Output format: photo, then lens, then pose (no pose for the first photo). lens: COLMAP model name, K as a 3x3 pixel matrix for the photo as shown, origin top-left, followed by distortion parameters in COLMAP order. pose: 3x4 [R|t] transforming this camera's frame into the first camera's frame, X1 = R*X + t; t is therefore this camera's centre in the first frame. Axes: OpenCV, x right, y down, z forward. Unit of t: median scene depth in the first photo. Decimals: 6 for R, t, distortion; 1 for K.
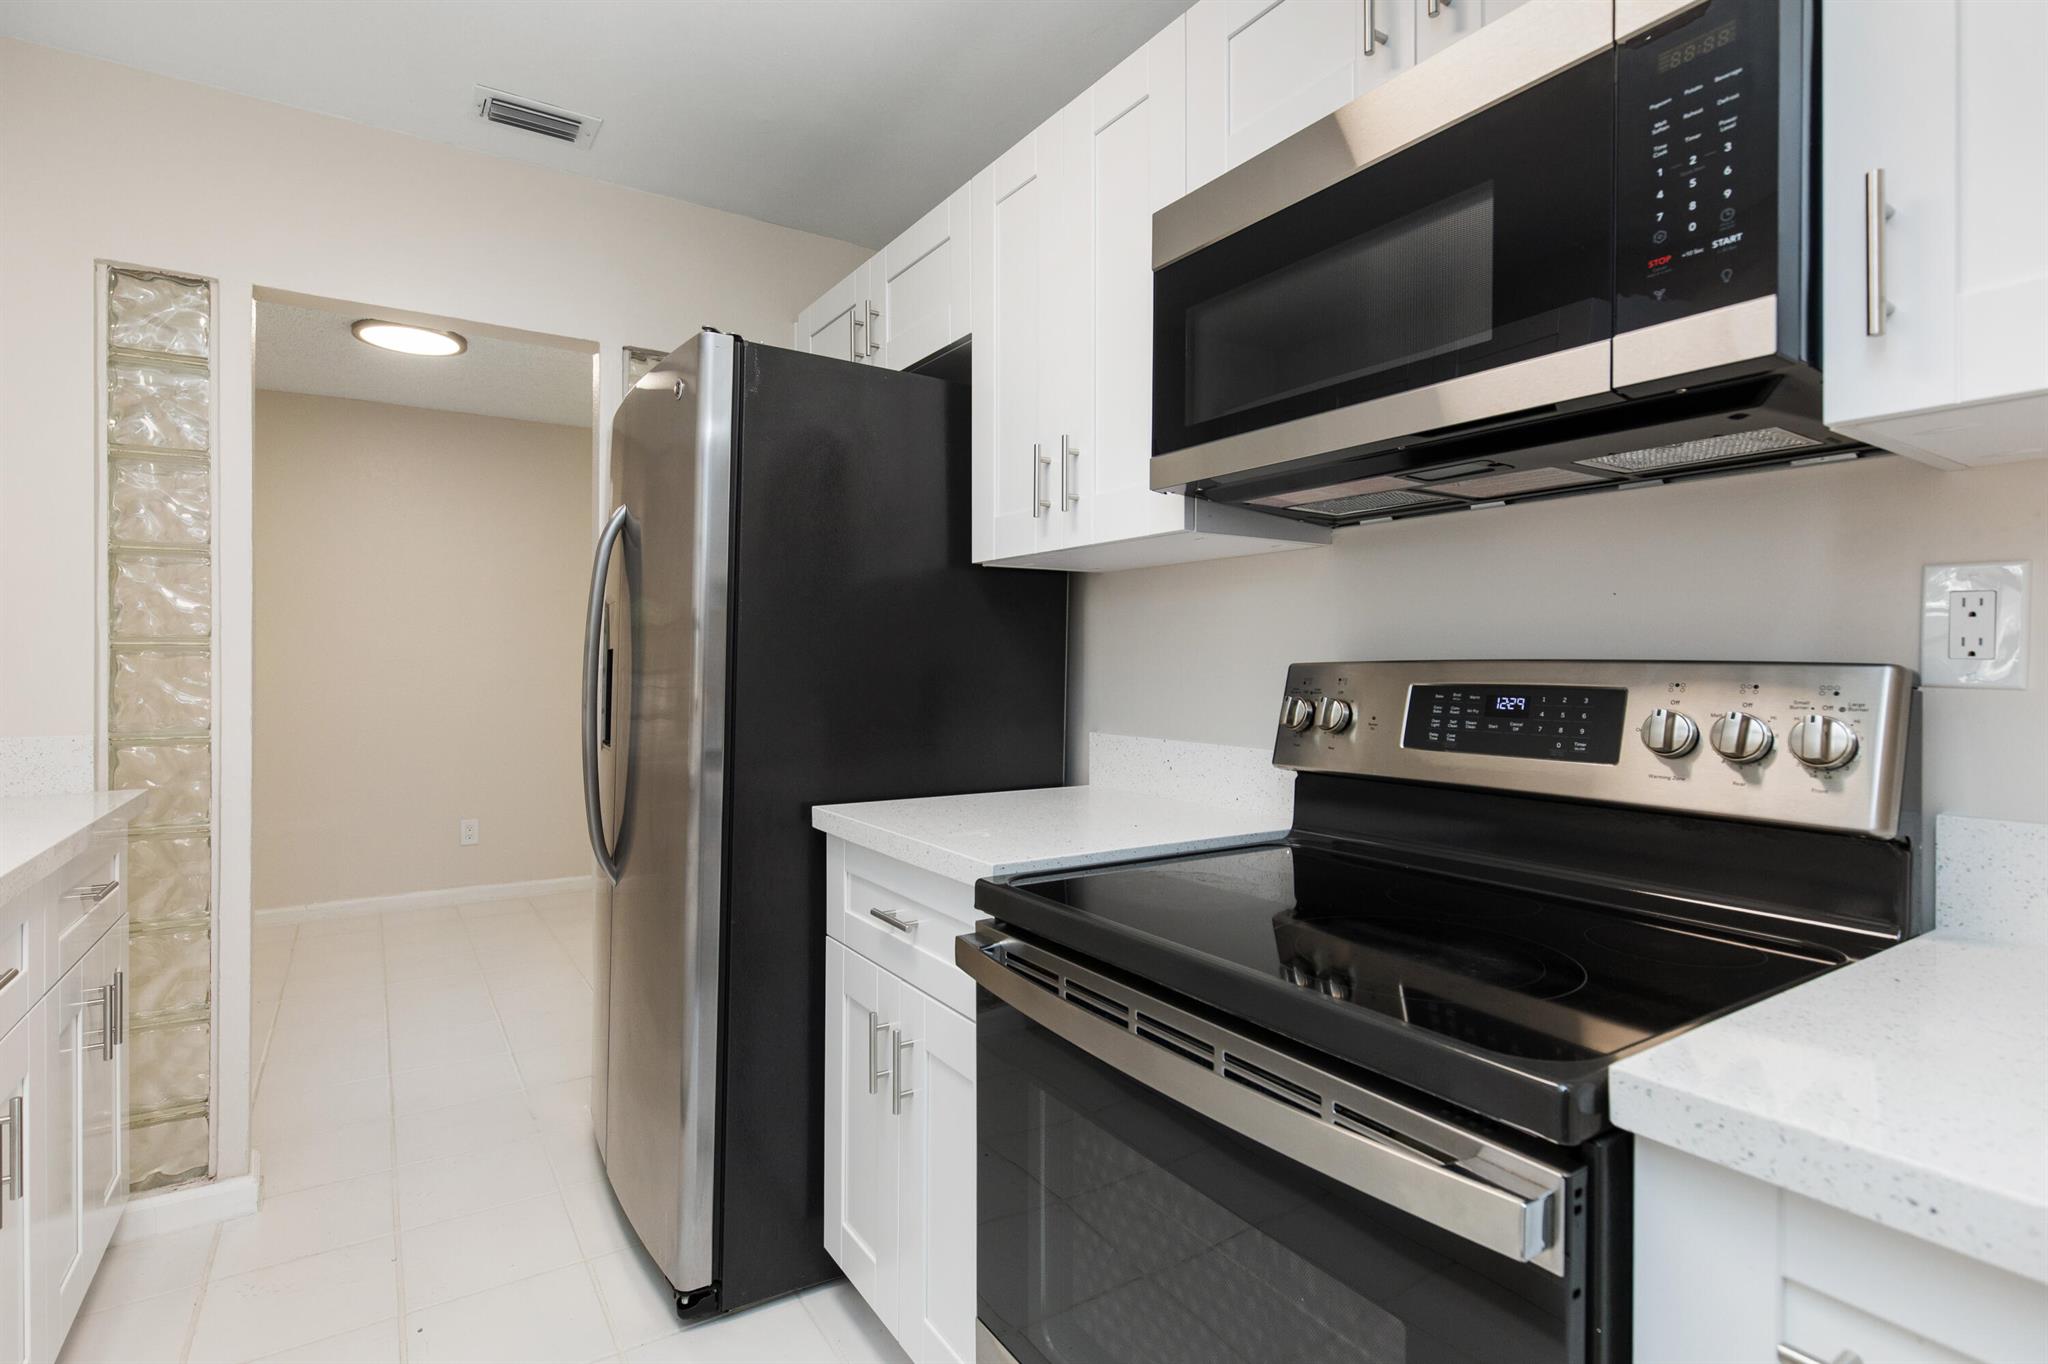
lens RADIAL K [[1002.2, 0, 1003.0], [0, 1002.2, 658.3], [0, 0, 1]] dist [-0.000116, -0.001735]
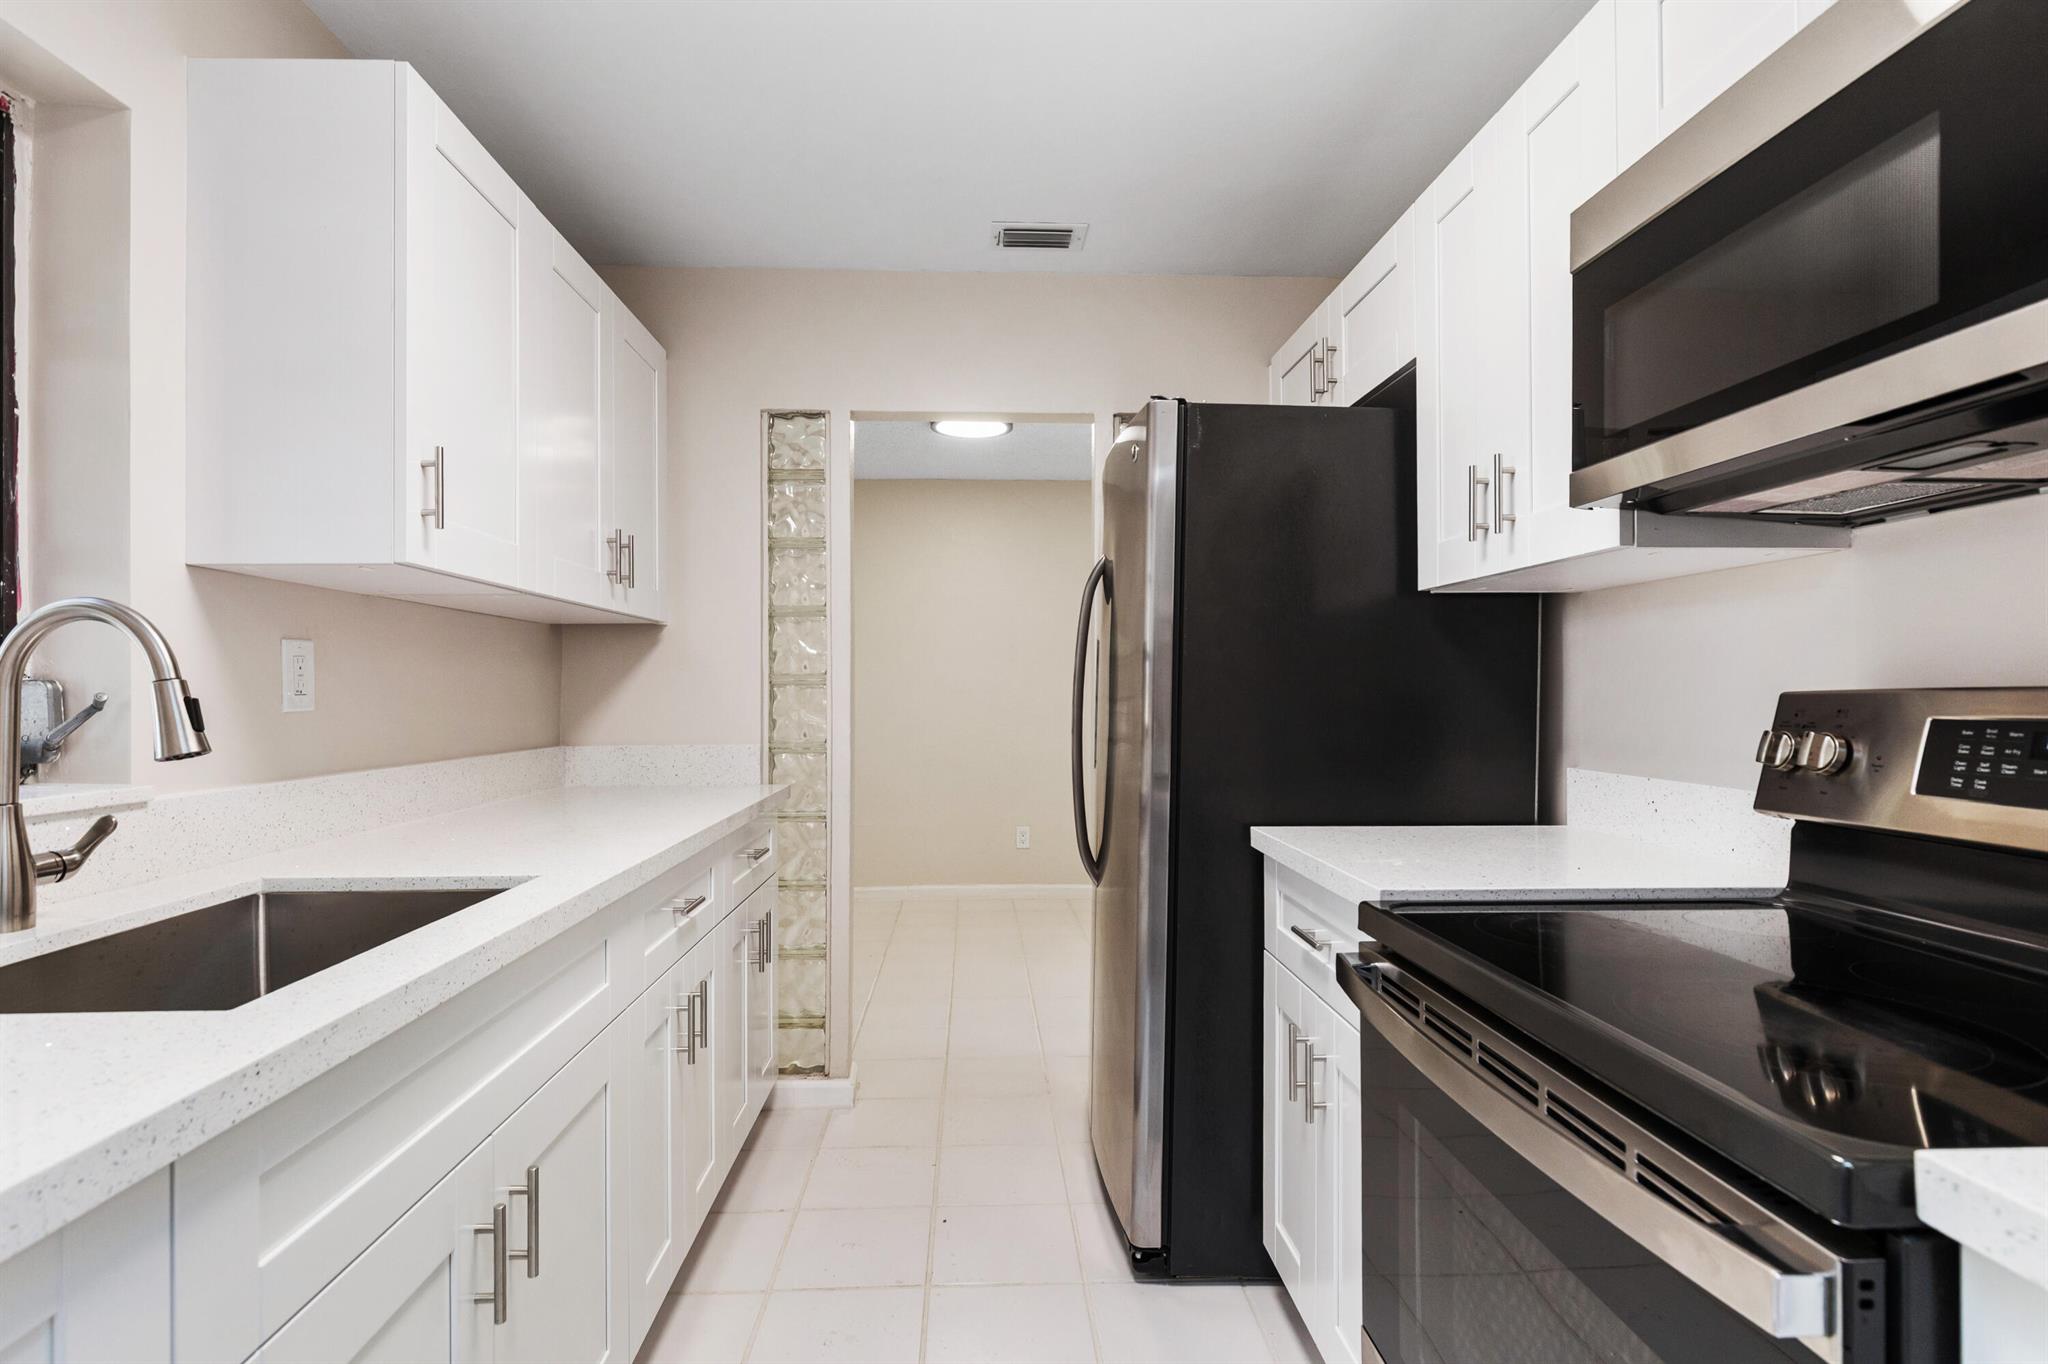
lens RADIAL K [[1002.2, 0, 1004.0], [0, 1002.2, 673.9], [0, 0, 1]] dist [-0.000116, -0.001735]
pose [[0.861850, -0.011960, -0.507023, 0.132054], [0.005300, 0.999880, -0.014576, -0.001122], [0.507136, 0.009875, 0.861809, -0.059374]]
